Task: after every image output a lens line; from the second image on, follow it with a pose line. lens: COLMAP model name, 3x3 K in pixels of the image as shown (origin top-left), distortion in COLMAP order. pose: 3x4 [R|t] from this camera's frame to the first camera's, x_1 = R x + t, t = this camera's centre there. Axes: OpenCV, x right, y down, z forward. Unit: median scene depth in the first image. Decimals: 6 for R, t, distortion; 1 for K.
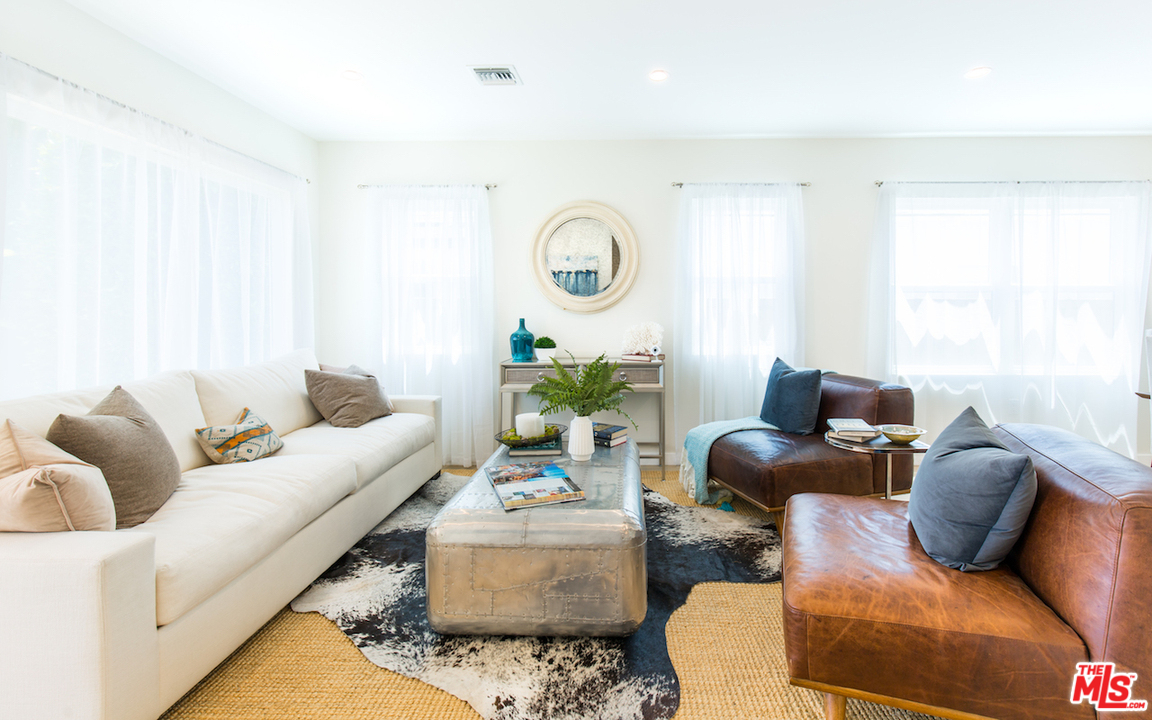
lens RADIAL K [[512.4, 0, 576.1], [0, 512.4, 327.7], [0, 0, 1]] dist [0.000657, 0.000044]
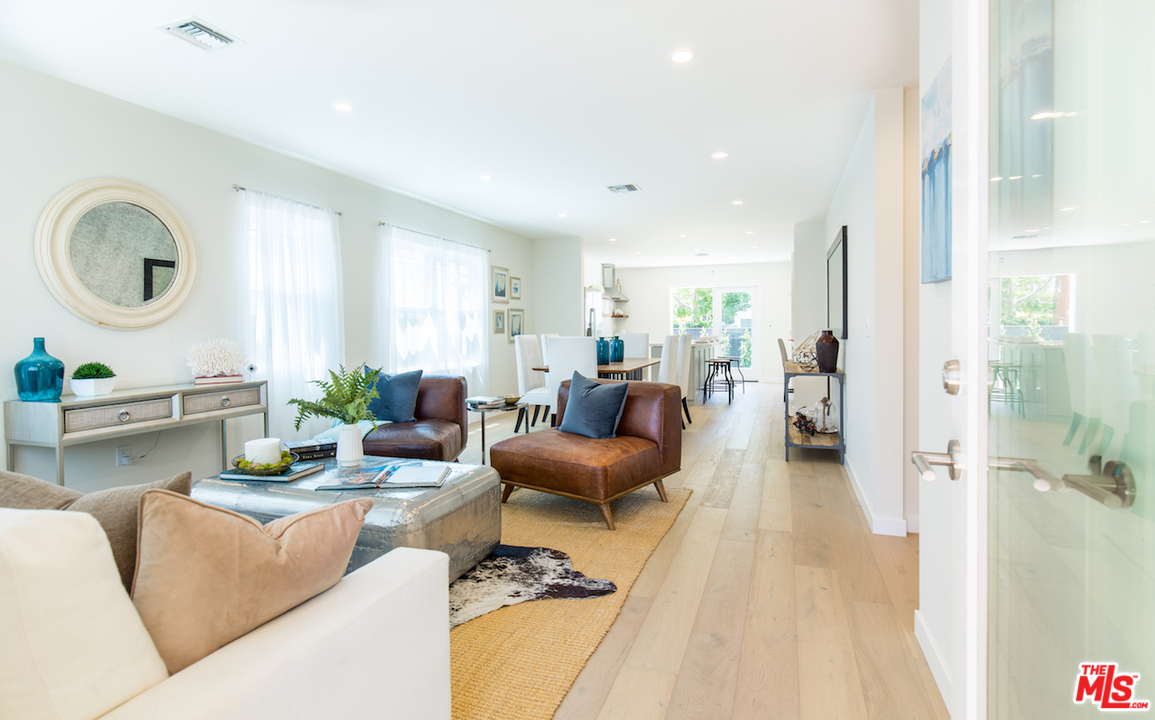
lens RADIAL K [[564.0, 0, 577.8], [0, 564.0, 337.1], [0, 0, 1]] dist [-0.000301, -0.000077]
pose [[0.338949, -0.021528, 0.940559, -1.332133], [0.035930, 0.999305, 0.009924, -0.001823], [-0.940118, 0.030431, 0.339487, 0.233223]]
